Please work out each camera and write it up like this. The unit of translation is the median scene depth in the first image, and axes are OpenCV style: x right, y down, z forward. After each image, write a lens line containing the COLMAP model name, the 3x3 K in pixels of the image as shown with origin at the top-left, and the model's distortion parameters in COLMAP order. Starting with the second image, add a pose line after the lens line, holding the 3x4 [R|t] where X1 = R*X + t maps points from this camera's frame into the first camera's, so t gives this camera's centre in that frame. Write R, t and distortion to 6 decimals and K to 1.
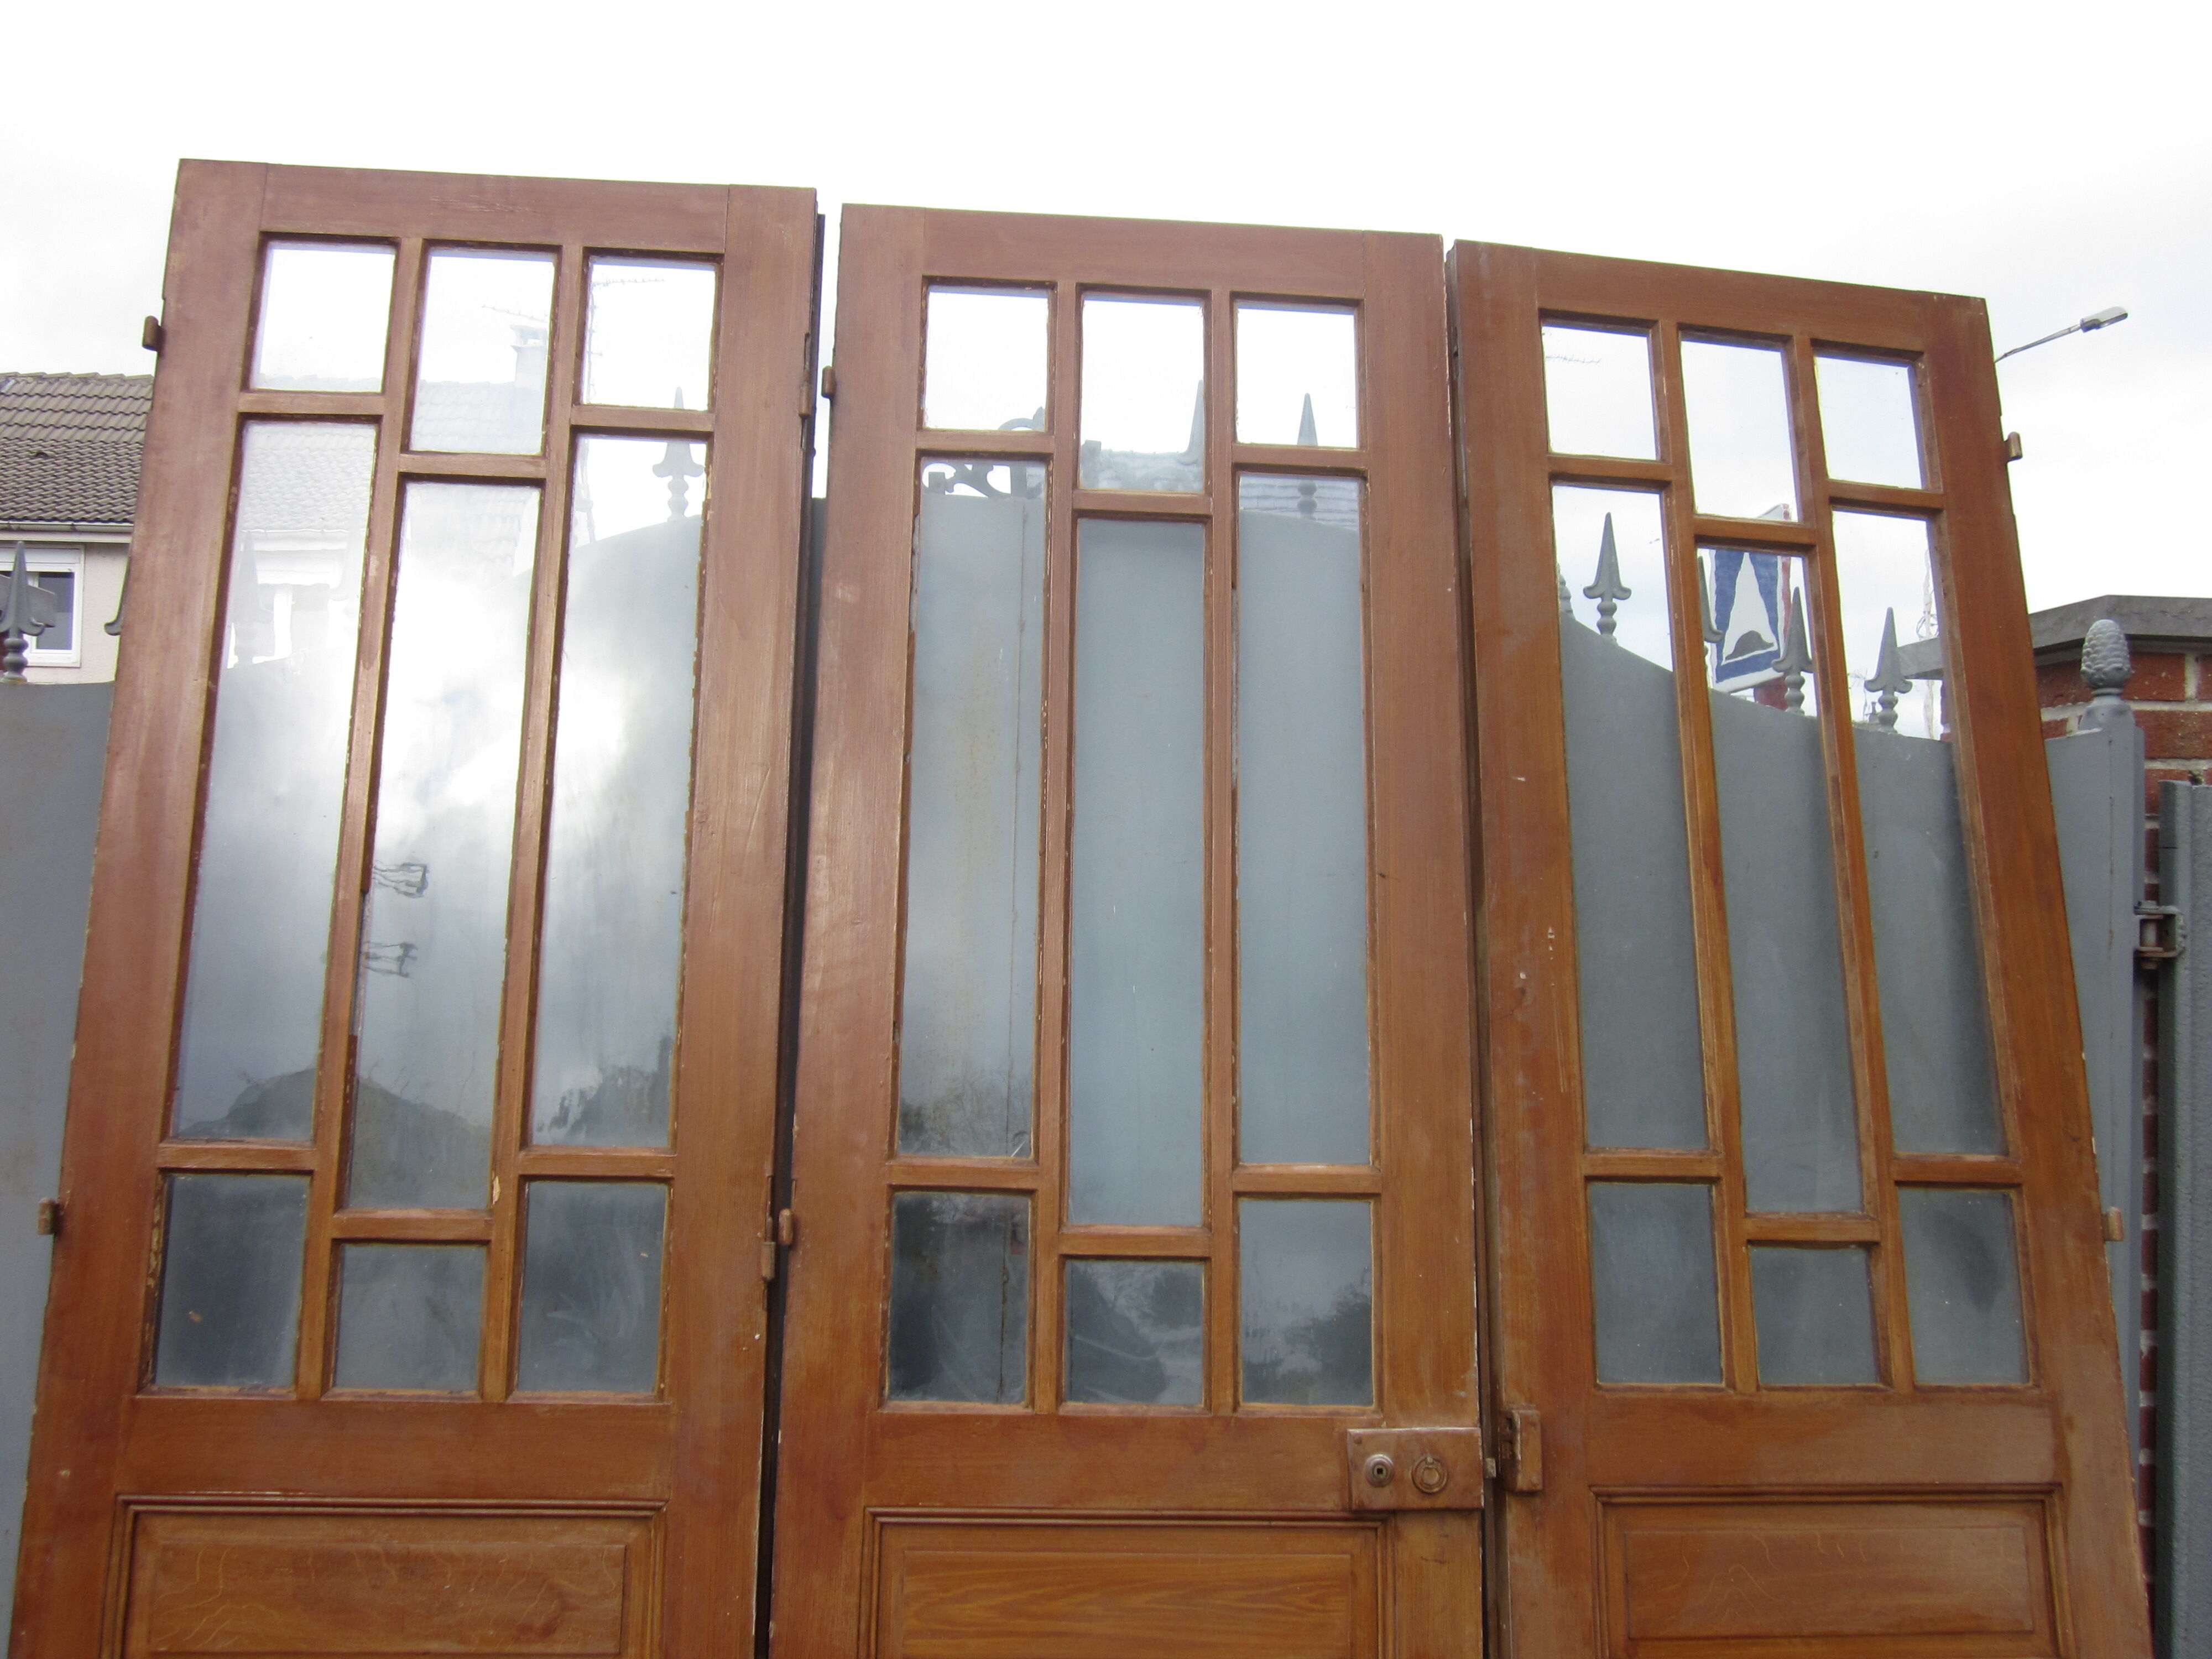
lens RADIAL K [[1834.7, 0, 1115.4], [0, 1834.7, 834.2], [0, 0, 1]] dist [-0.048954, 0.021688]
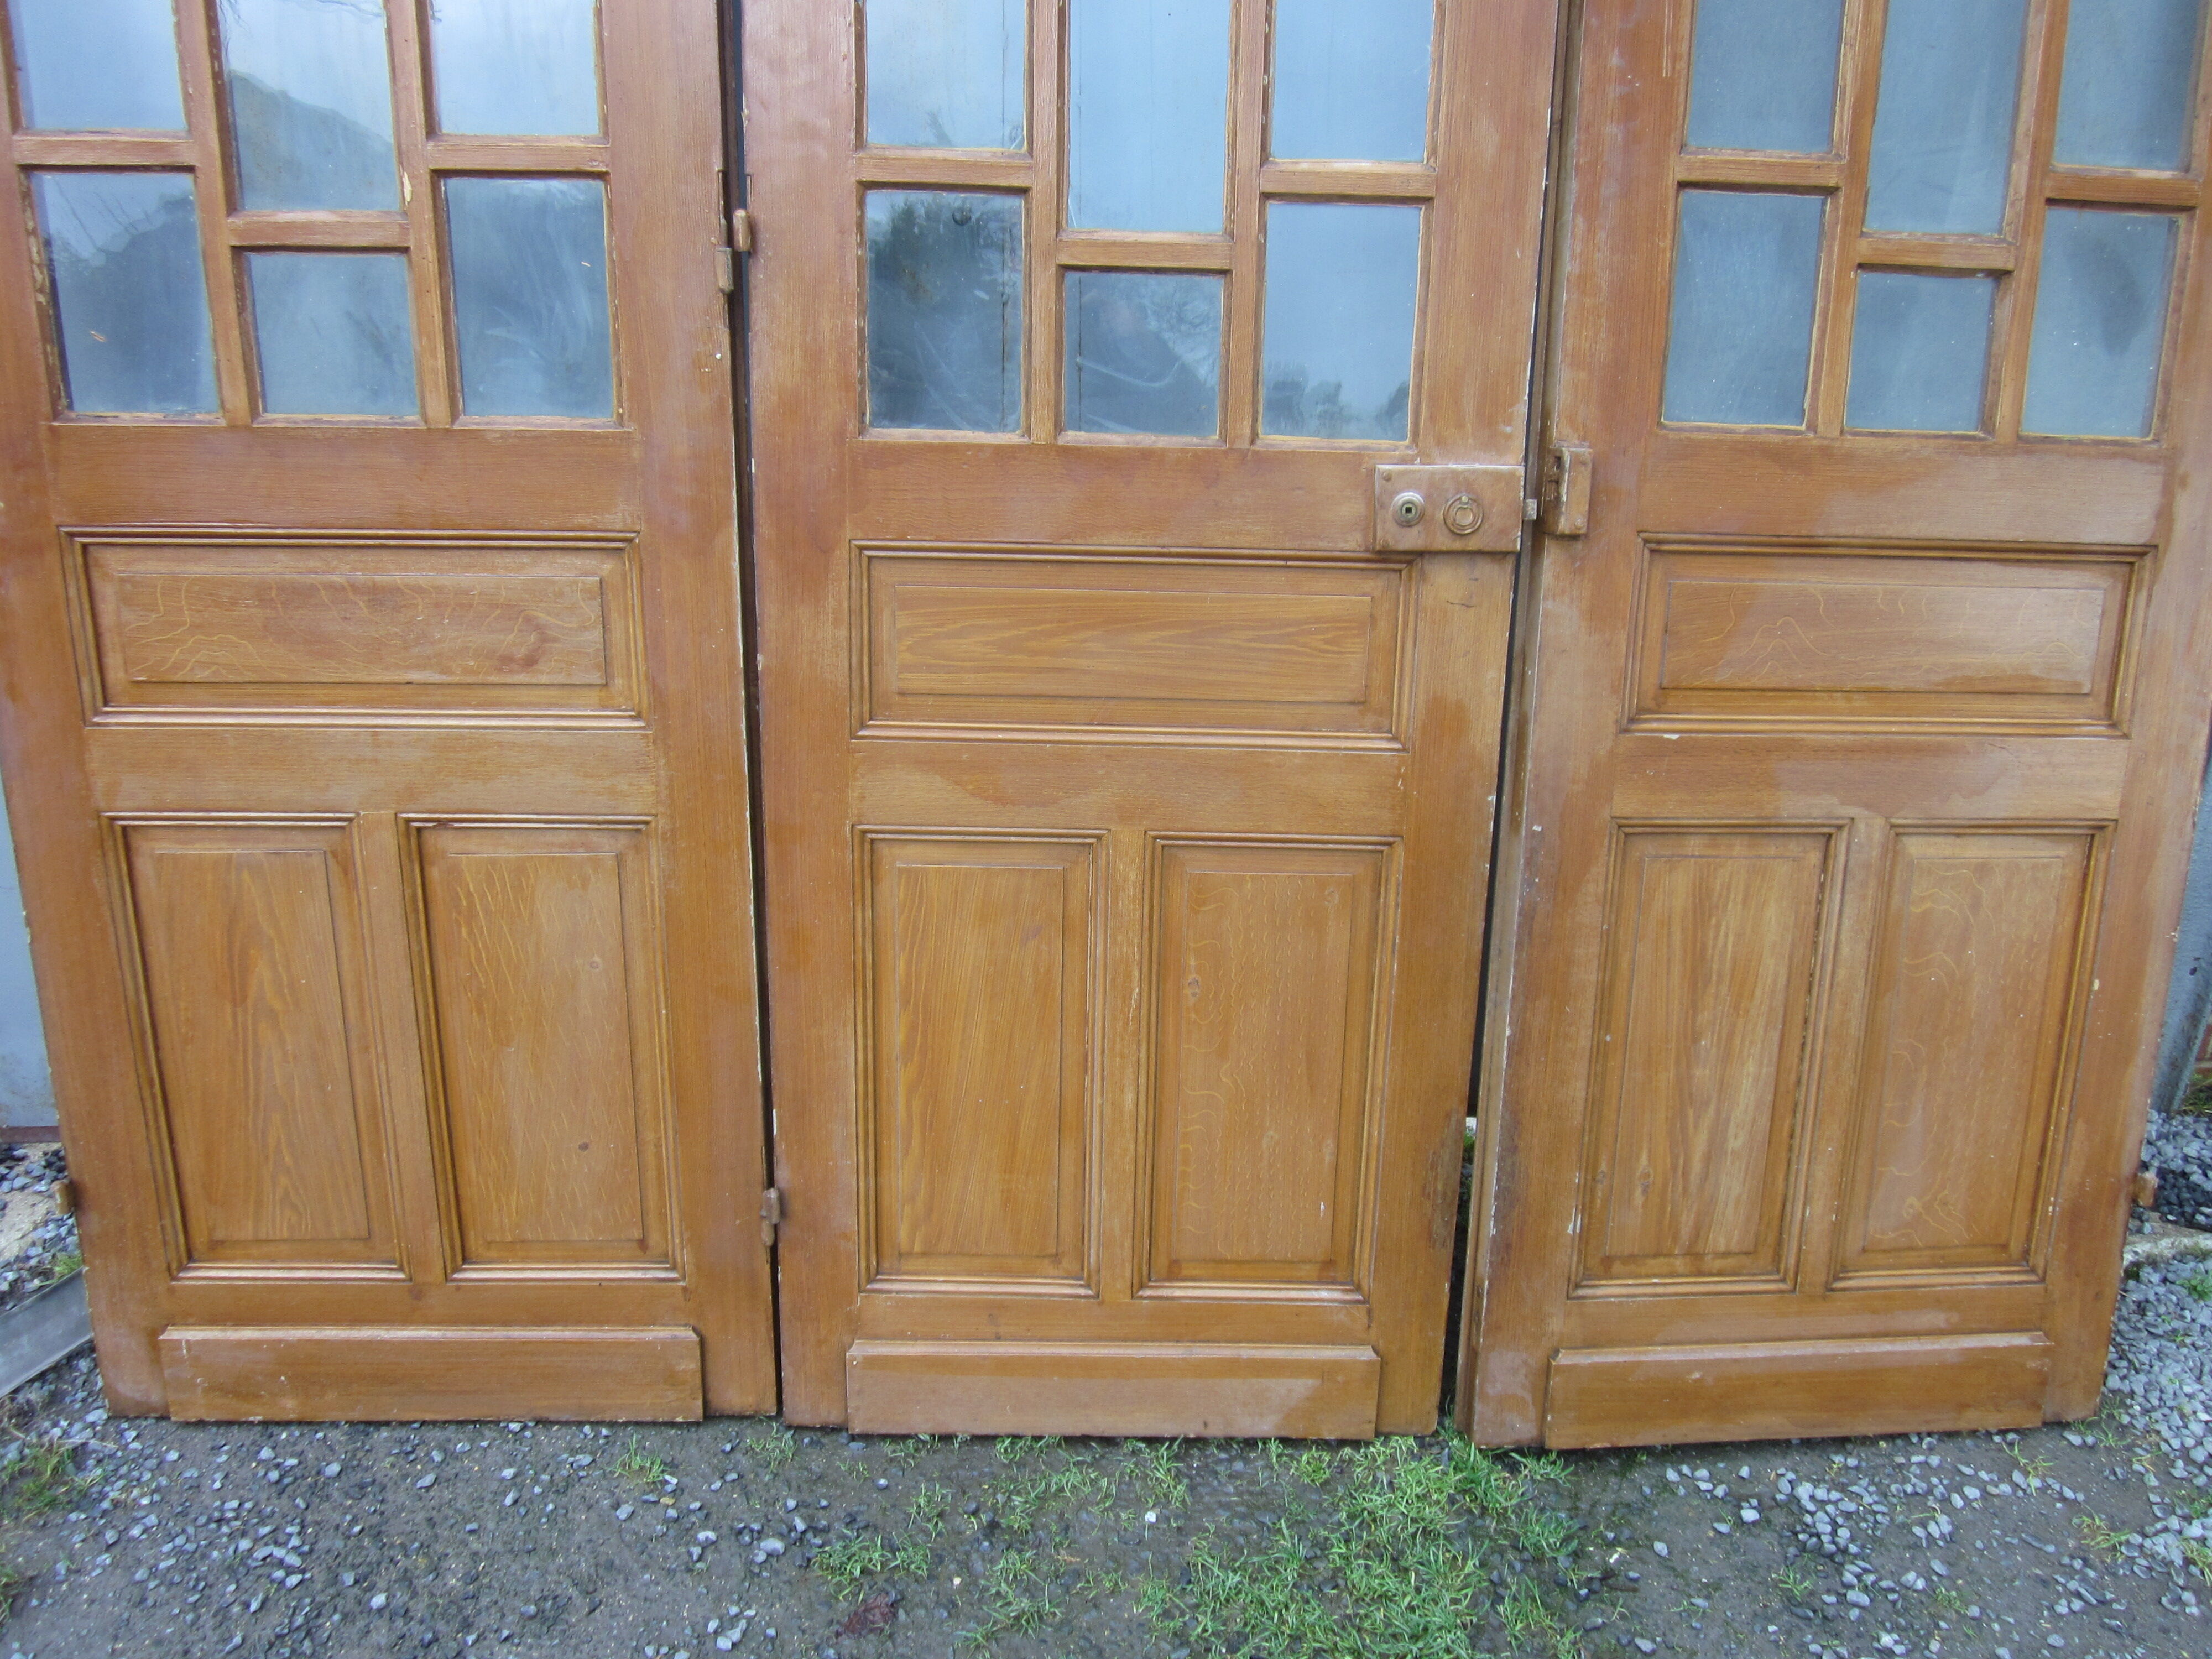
lens RADIAL K [[1834.7, 0, 1115.6], [0, 1834.7, 834.0], [0, 0, 1]] dist [-0.048954, 0.021688]
pose [[0.999164, 0.019290, -0.036032, 0.033121], [-0.000031, 0.881956, 0.471332, 0.058039], [0.040870, -0.470937, 0.881219, 0.105090]]
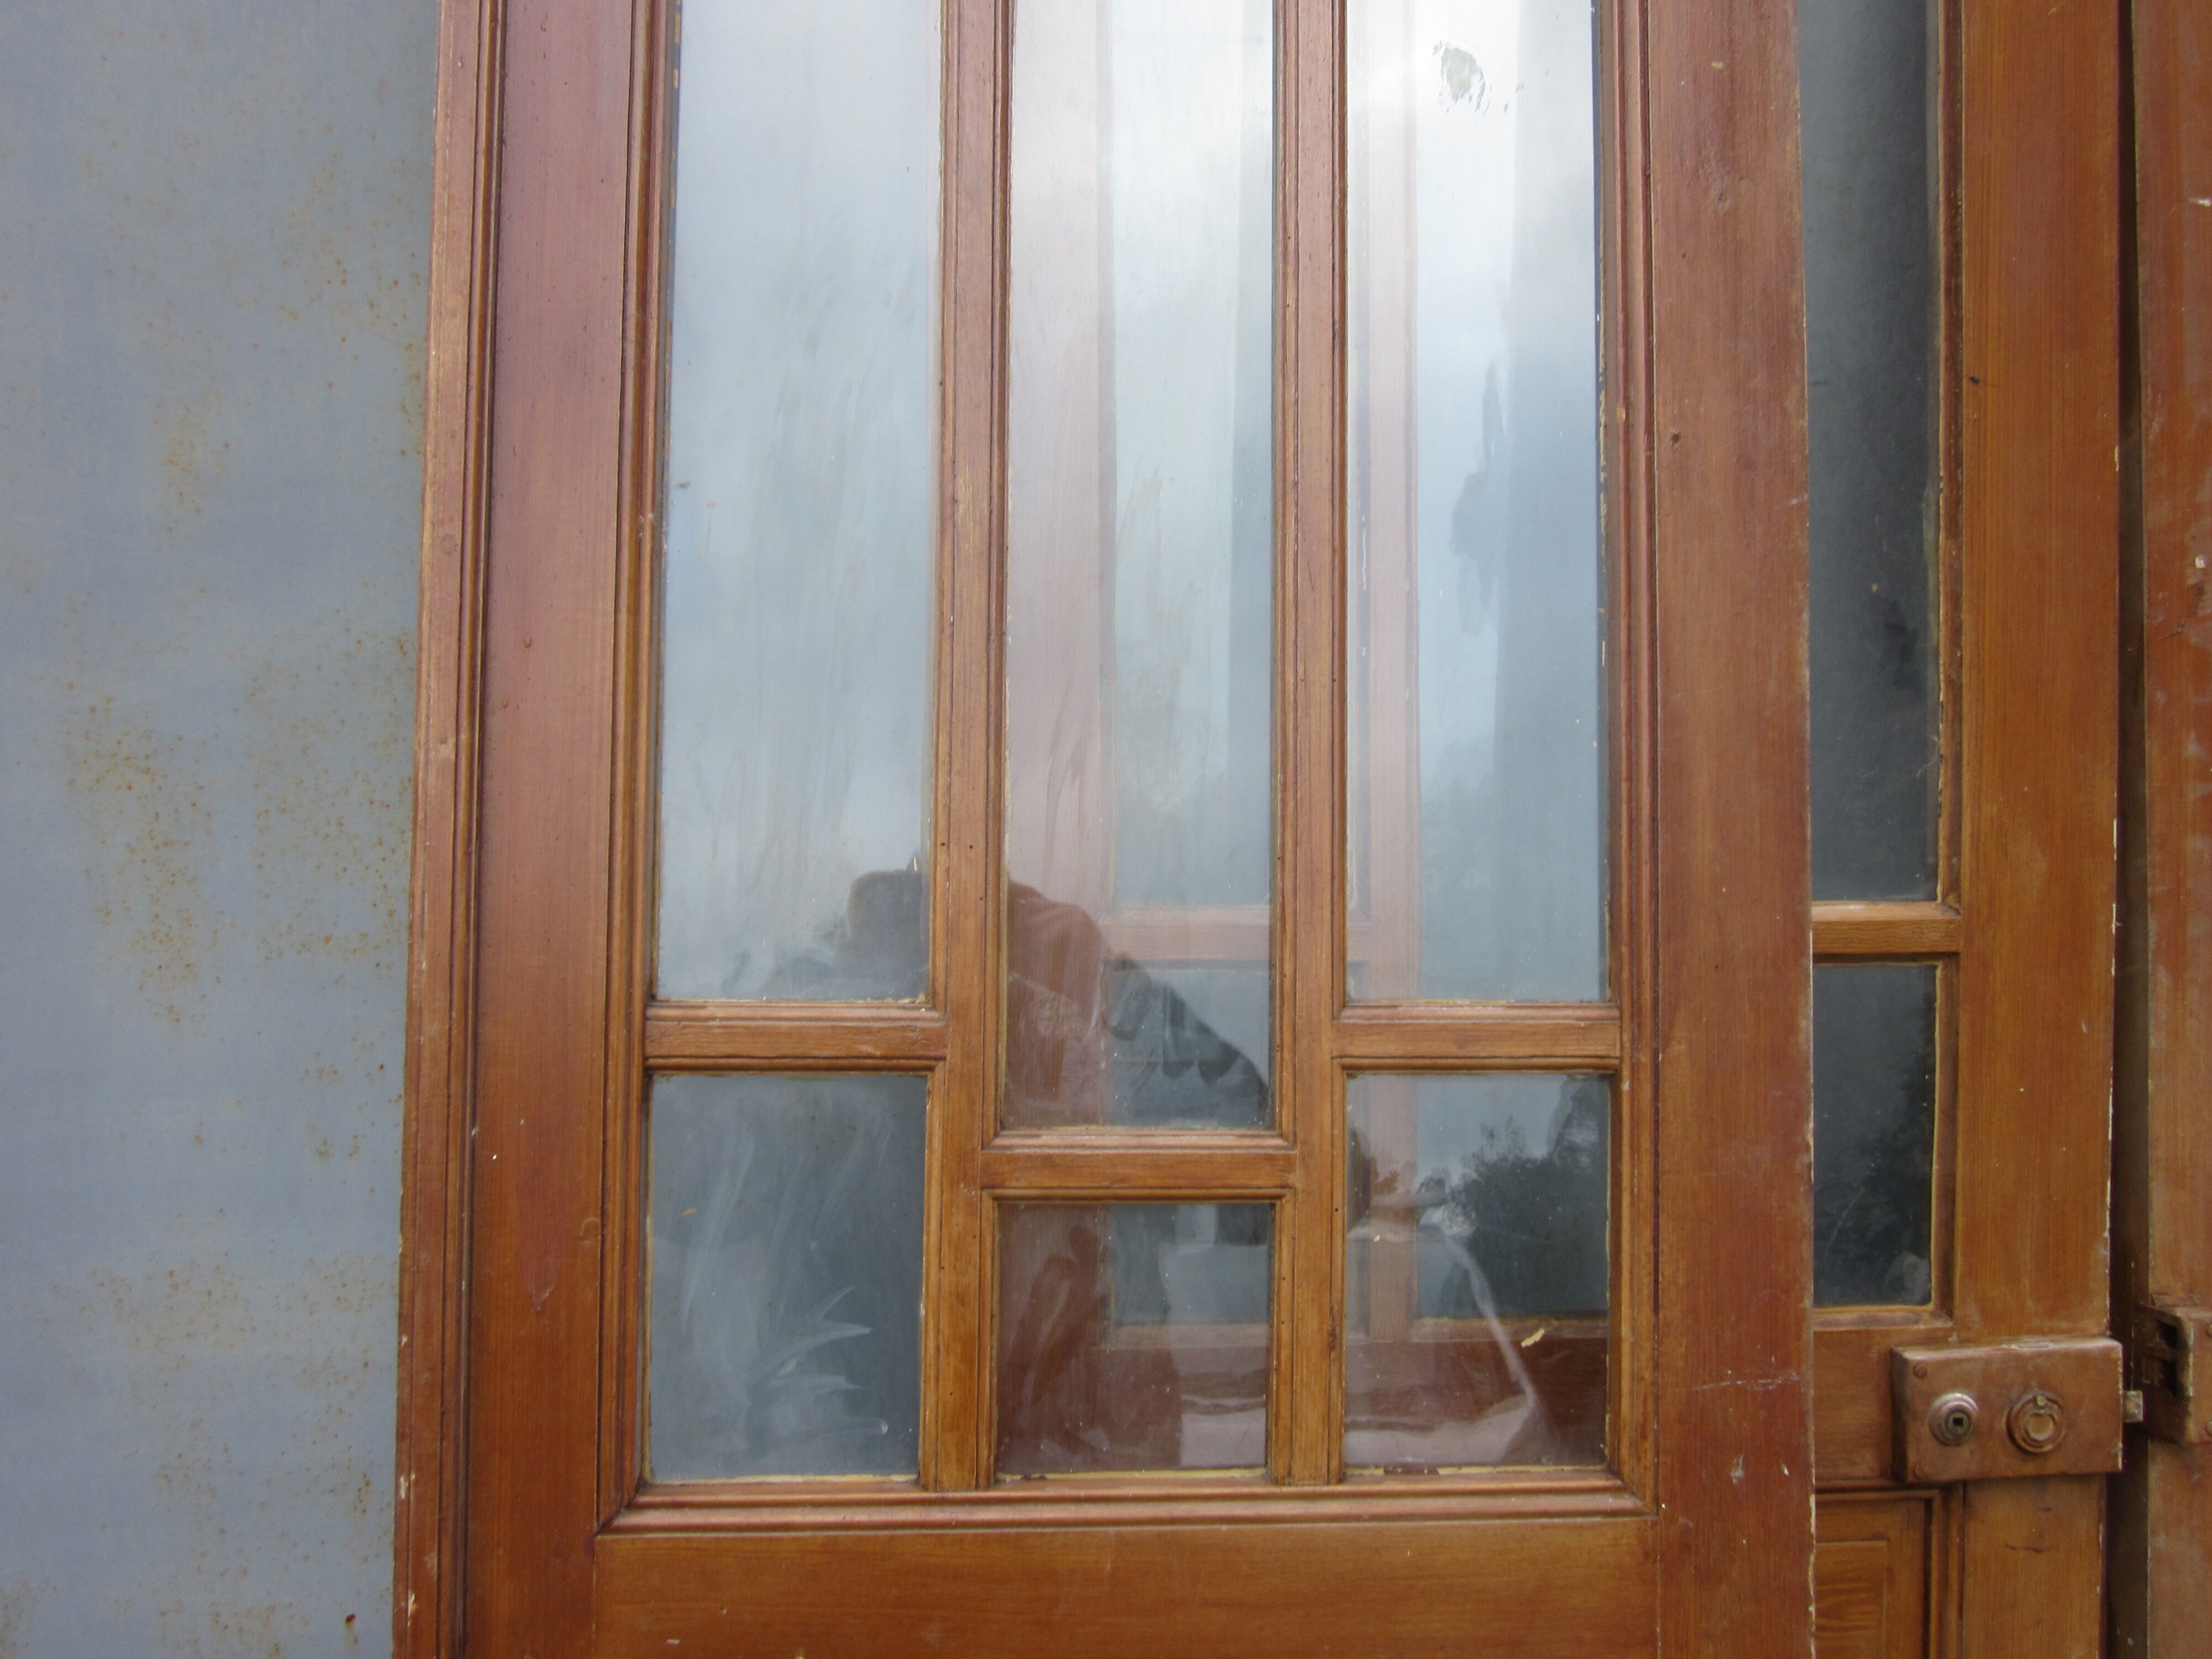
lens RADIAL K [[1834.7, 0, 1121.8], [0, 1834.7, 831.5], [0, 0, 1]] dist [-0.048954, 0.021688]
pose [[0.999731, -0.017435, 0.015296, -0.124494], [0.013124, 0.968998, 0.246720, 0.016788], [-0.019123, -0.246453, 0.968966, 0.466125]]
